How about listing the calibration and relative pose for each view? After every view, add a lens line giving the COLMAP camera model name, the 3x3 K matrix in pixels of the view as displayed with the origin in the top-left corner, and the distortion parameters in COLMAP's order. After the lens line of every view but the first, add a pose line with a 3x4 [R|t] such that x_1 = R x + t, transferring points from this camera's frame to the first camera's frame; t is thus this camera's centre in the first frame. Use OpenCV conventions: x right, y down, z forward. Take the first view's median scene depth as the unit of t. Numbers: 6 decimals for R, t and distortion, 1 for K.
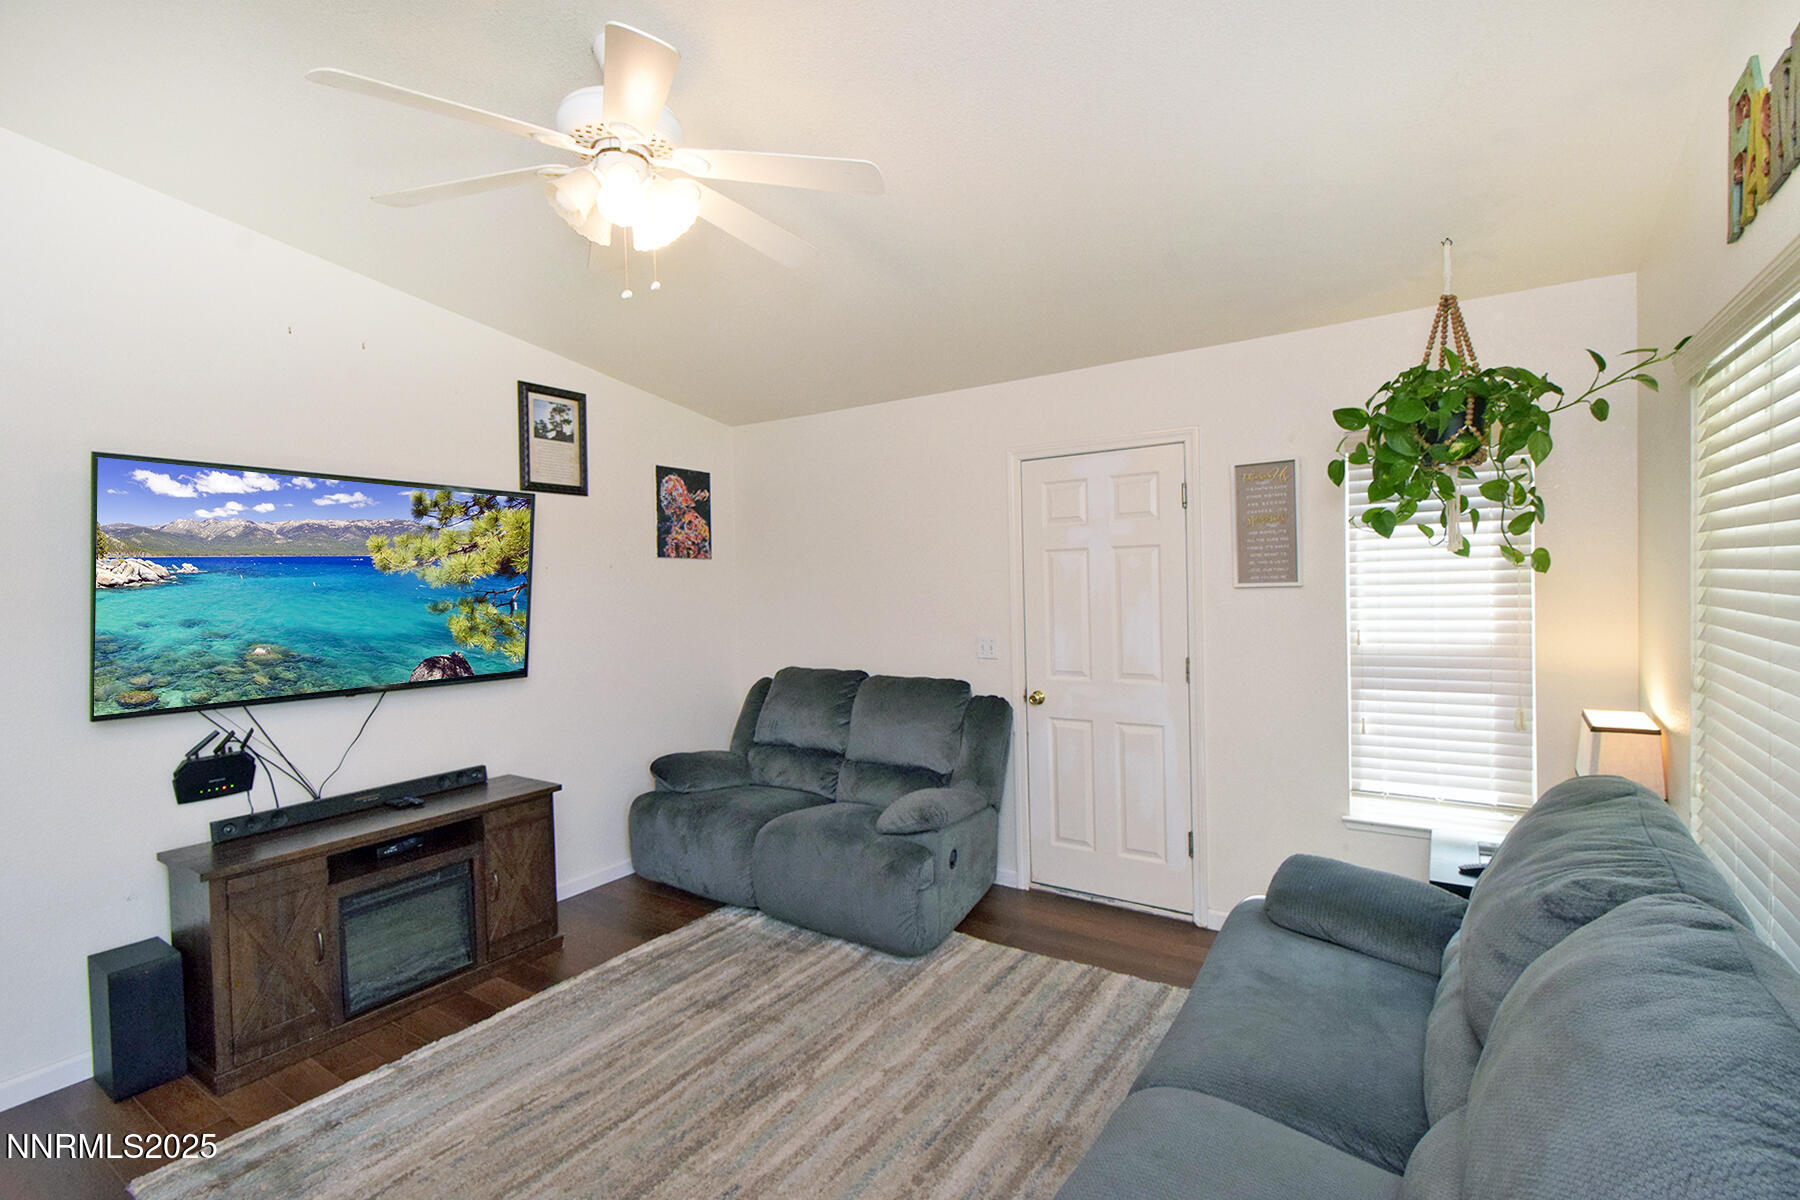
lens RADIAL K [[805.1, 0, 900.0], [0, 805.1, 600.0], [0, 0, 1]] dist [0.016478, -0.021067]
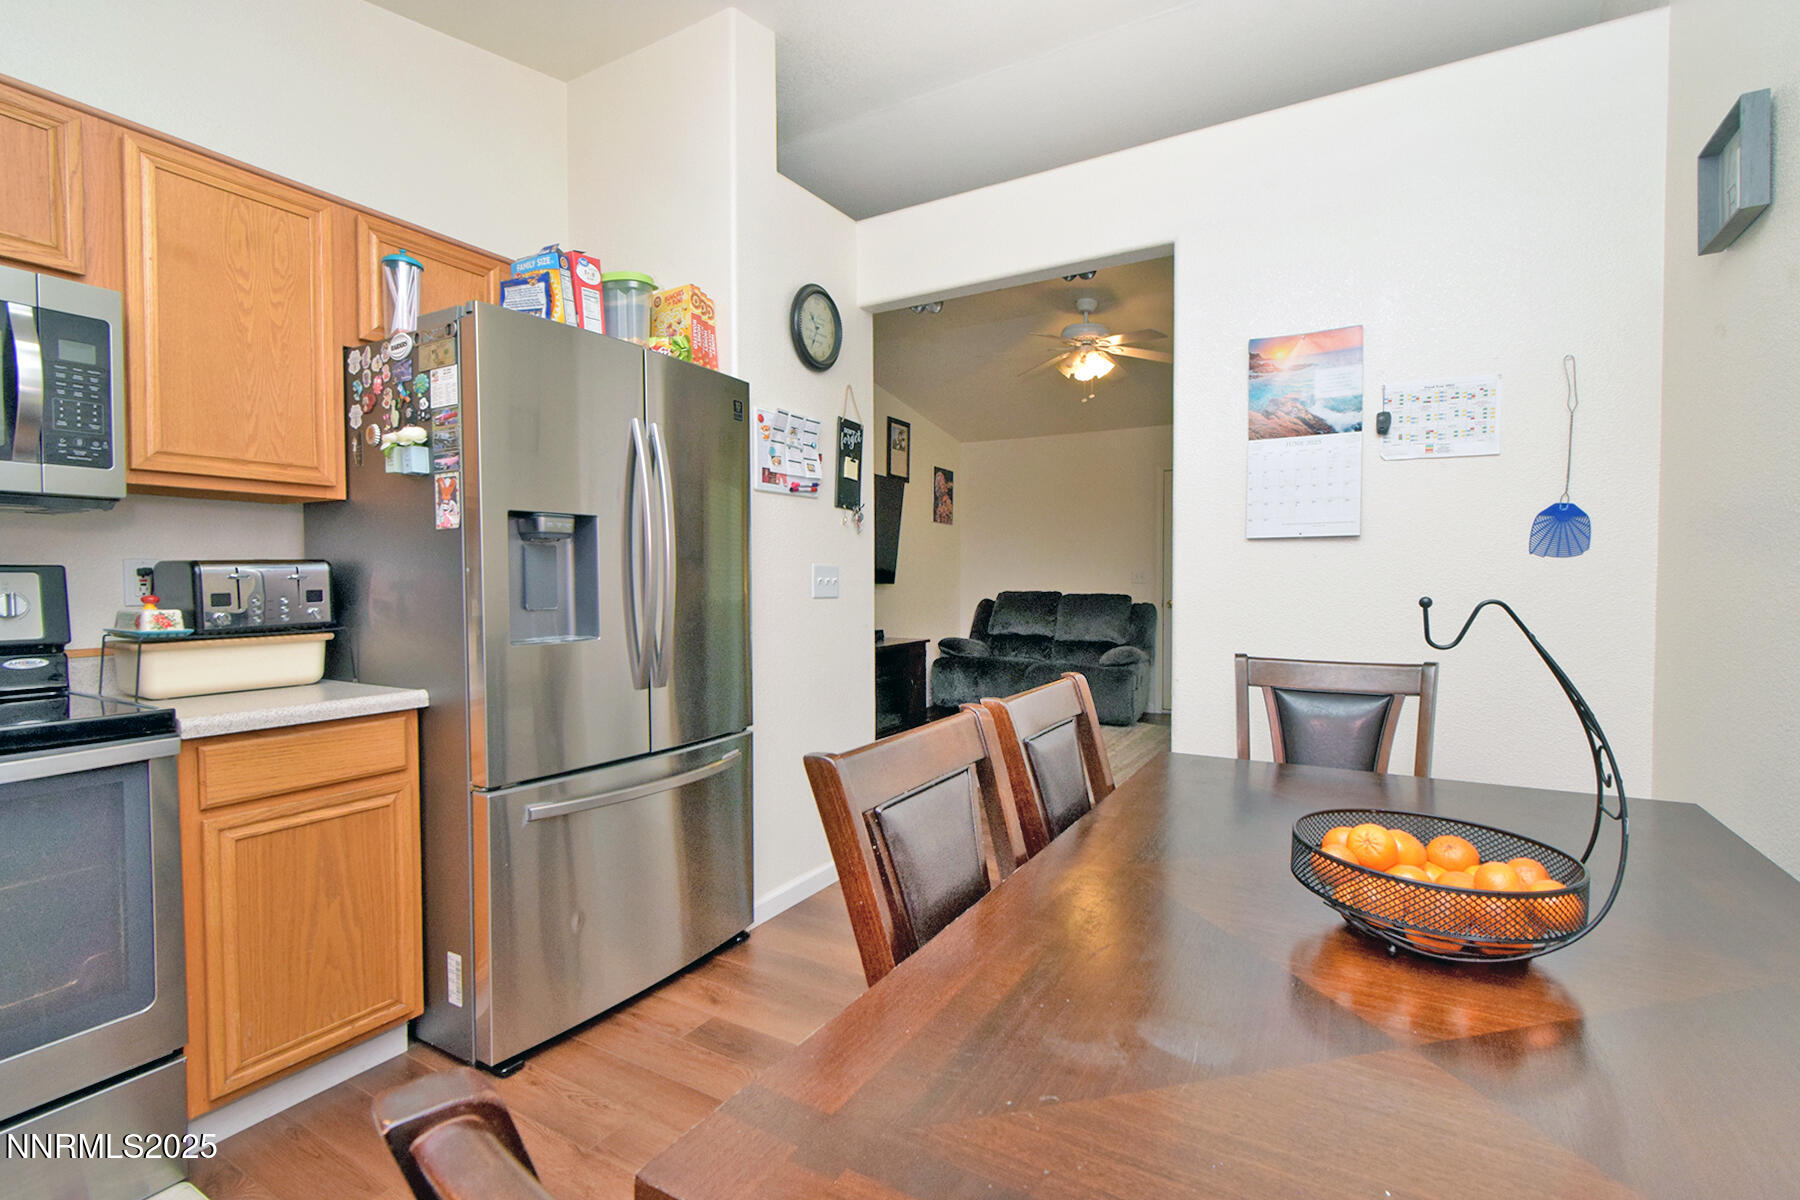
lens RADIAL K [[805.1, 0, 900.0], [0, 805.1, 600.0], [0, 0, 1]] dist [0.016478, -0.021067]
pose [[0.998375, 0.020710, 0.053087, -0.464938], [-0.020765, 0.999784, 0.000485, 0.110818], [-0.053065, -0.001587, 0.998590, -0.659614]]
